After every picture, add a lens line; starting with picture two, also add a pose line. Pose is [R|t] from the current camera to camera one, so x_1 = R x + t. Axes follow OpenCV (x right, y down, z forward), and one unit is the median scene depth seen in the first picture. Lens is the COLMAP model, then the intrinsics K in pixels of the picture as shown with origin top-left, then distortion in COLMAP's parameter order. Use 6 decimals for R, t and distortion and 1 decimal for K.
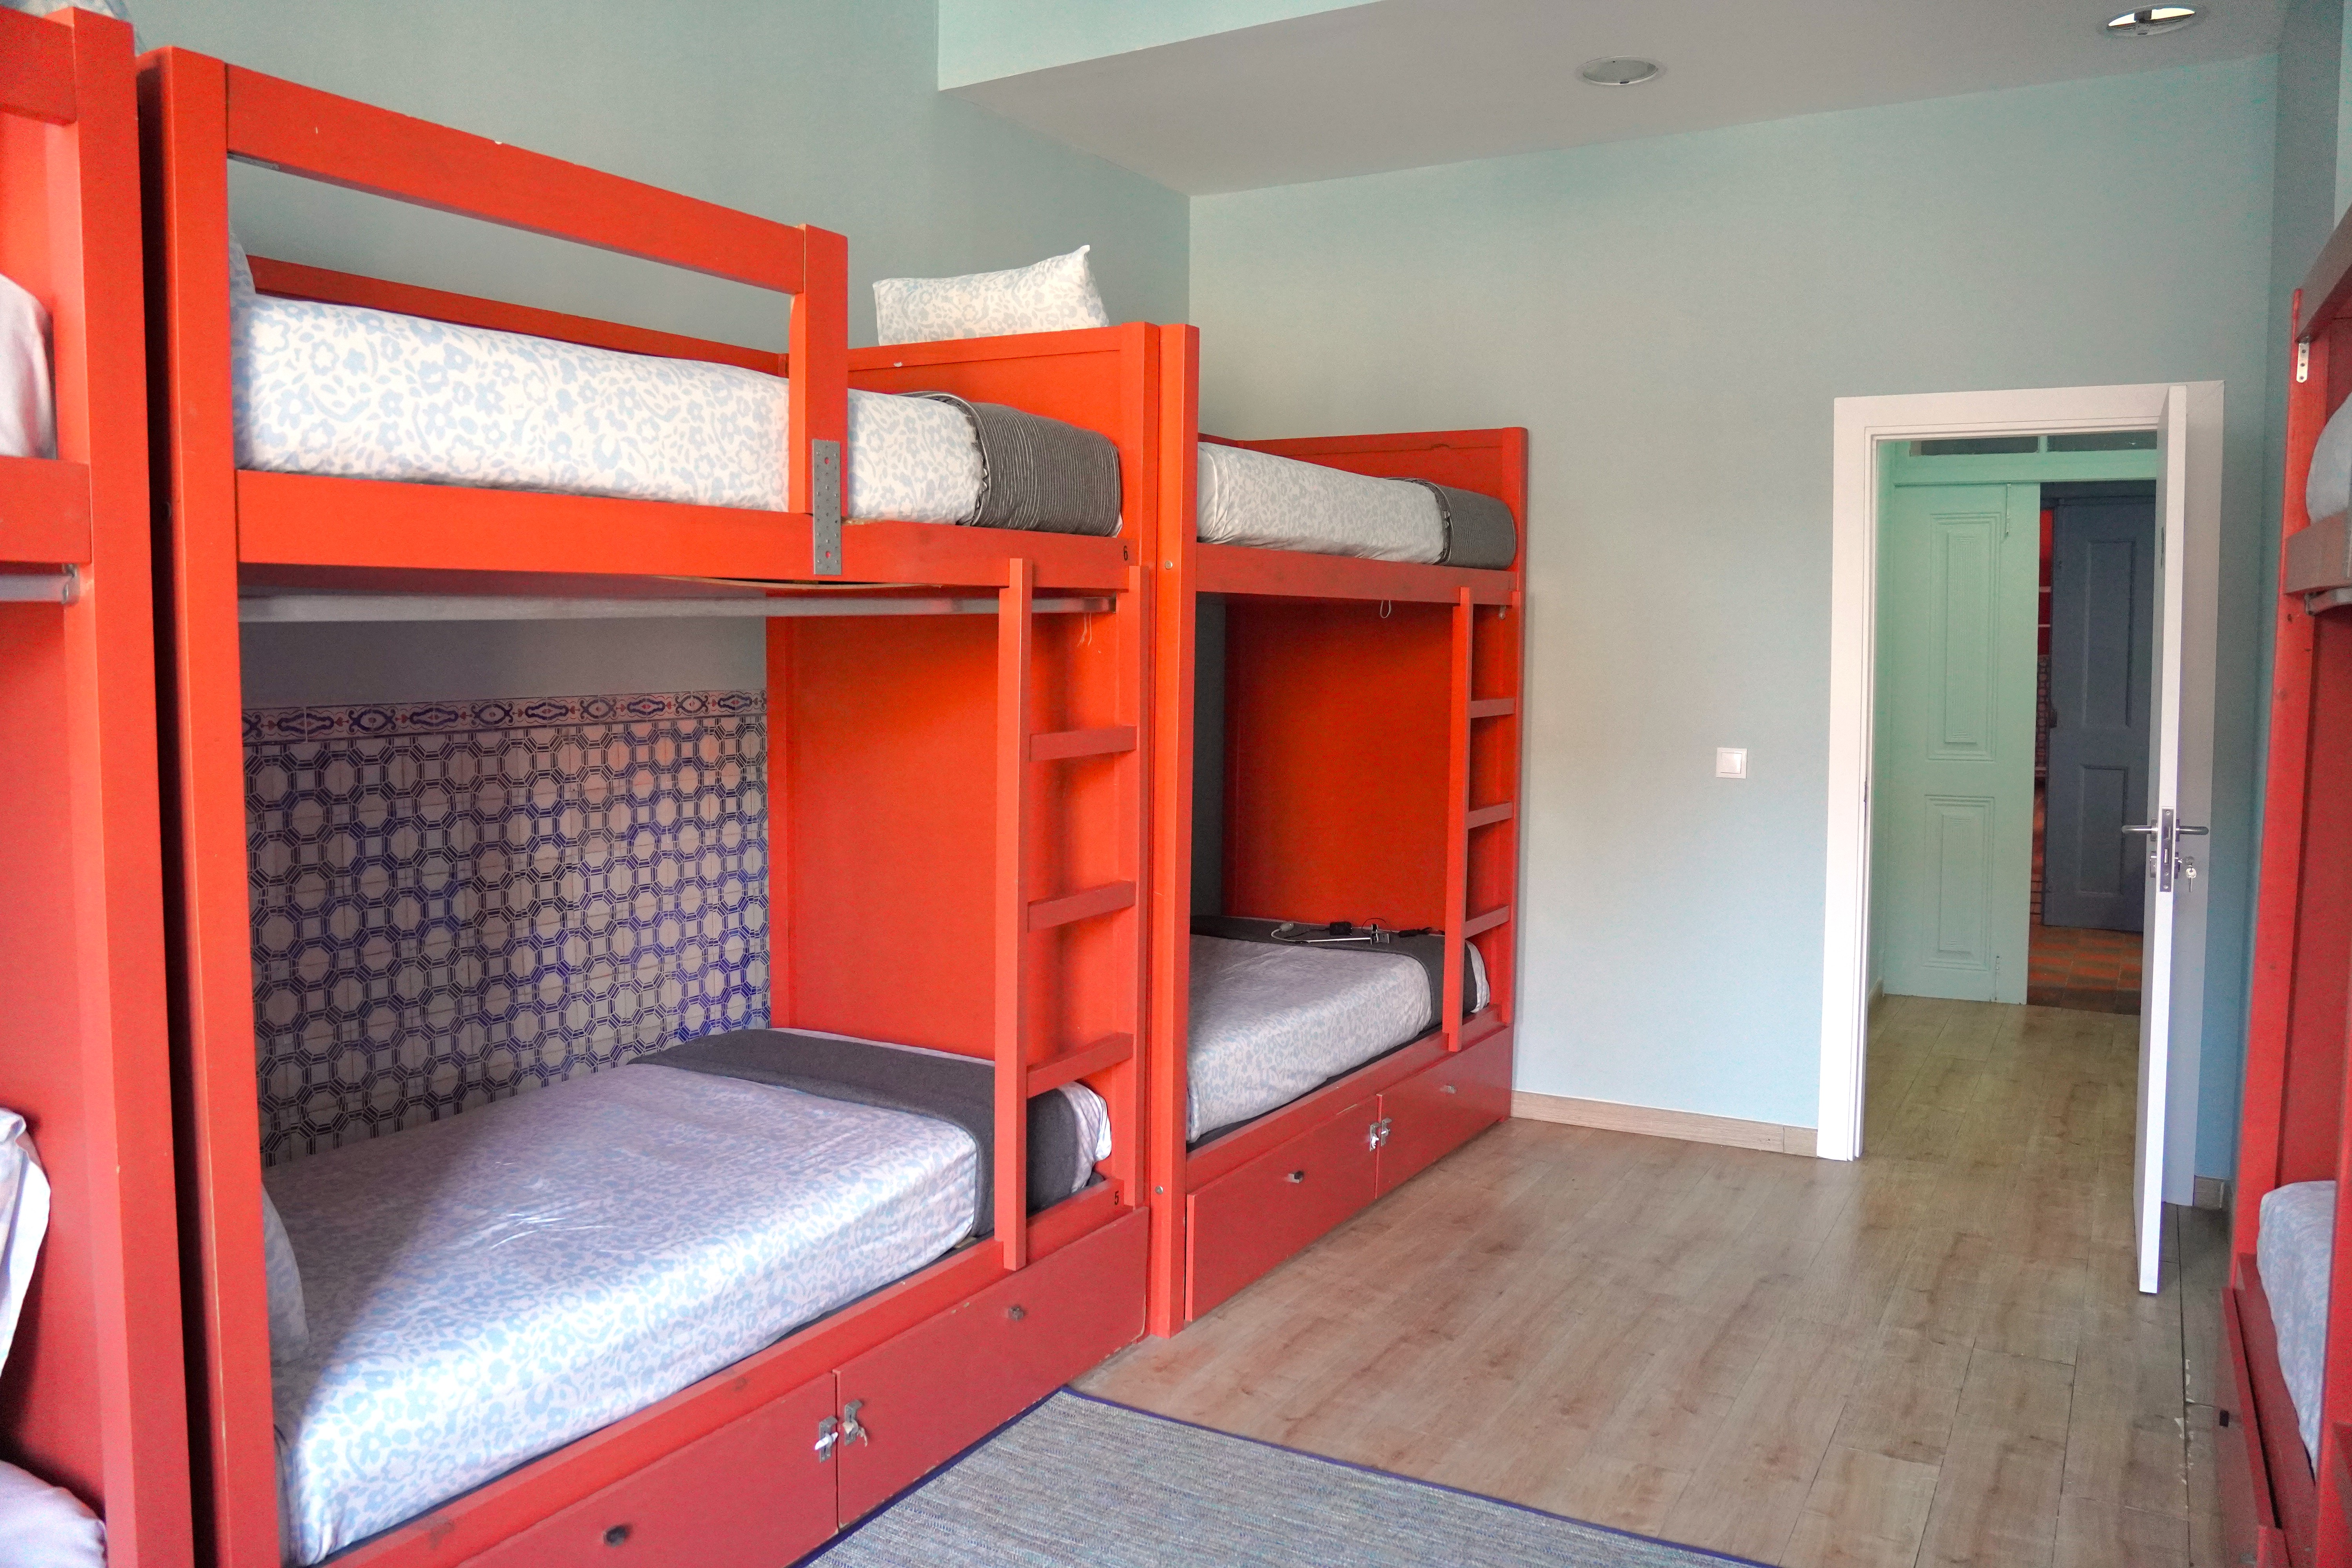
lens RADIAL K [[1765.3, 0, 1188.5], [0, 1765.3, 774.4], [0, 0, 1]] dist [-0.109778, 0.072147]
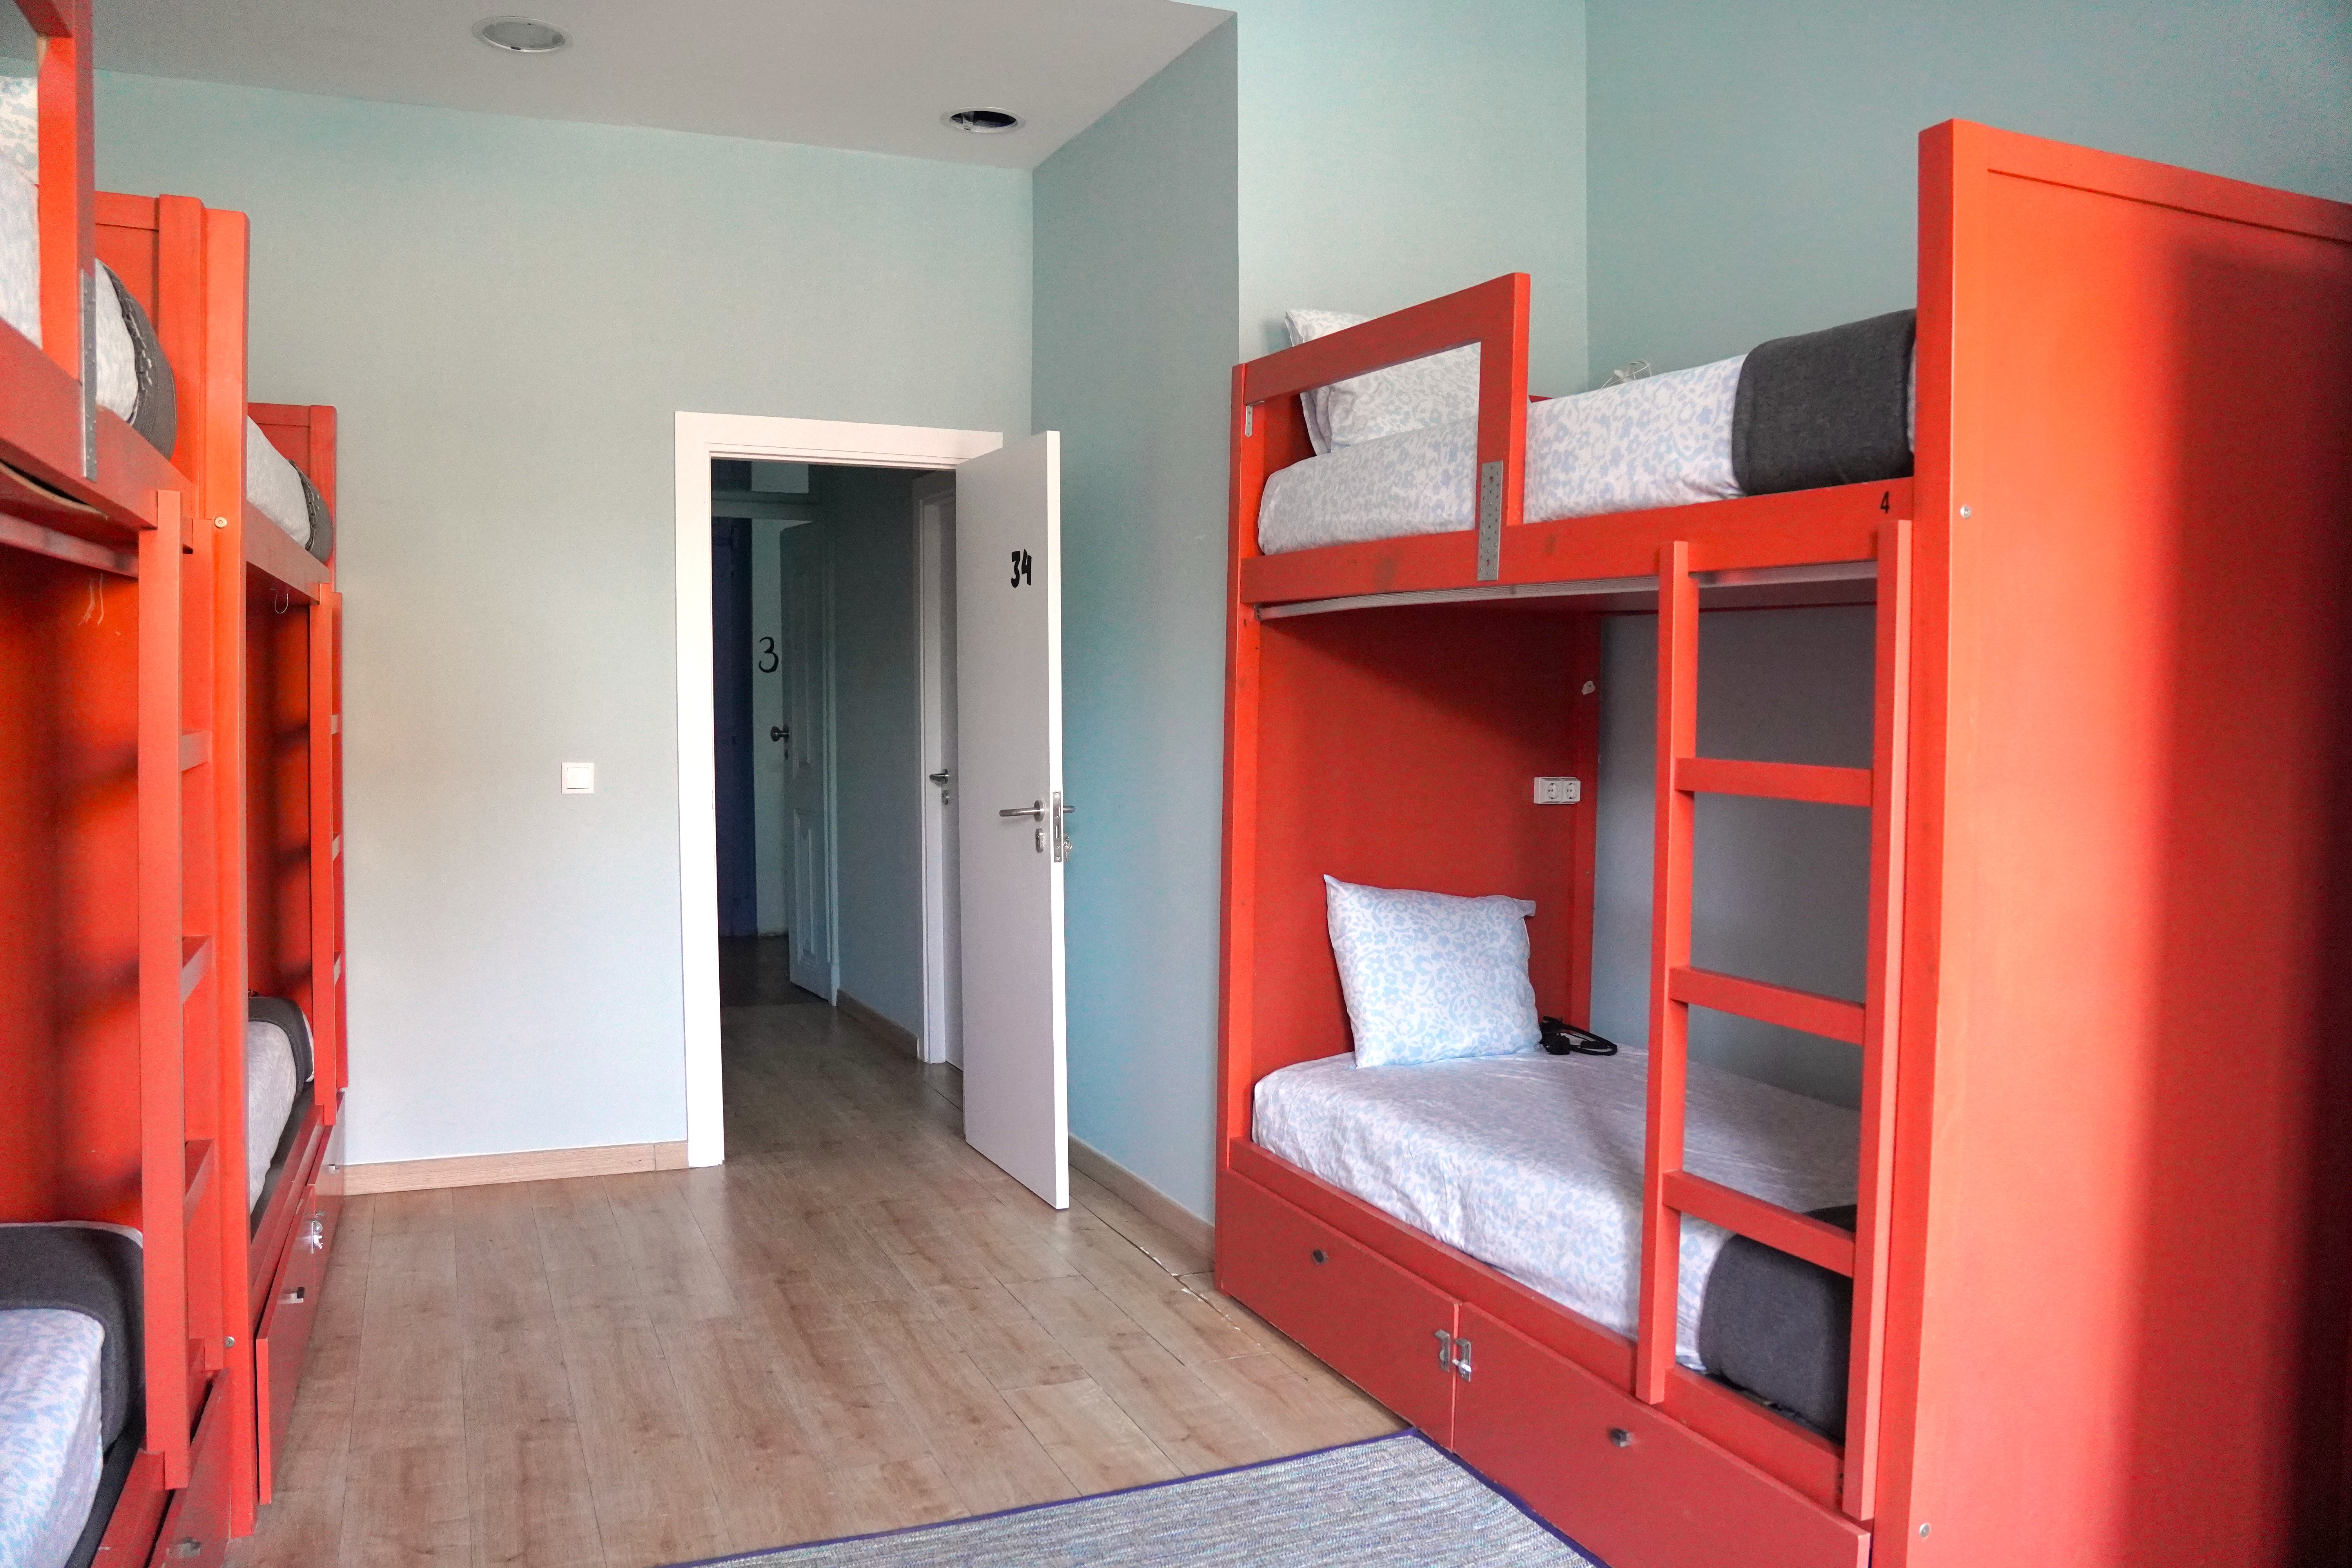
lens RADIAL K [[1765.3, 0, 1192.4], [0, 1765.3, 782.1], [0, 0, 1]] dist [-0.109778, 0.072147]
pose [[0.606866, -0.039114, 0.793841, -0.300860], [0.055762, 0.998423, 0.006566, 0.010106], [-0.792846, 0.040281, 0.608089, 0.180729]]
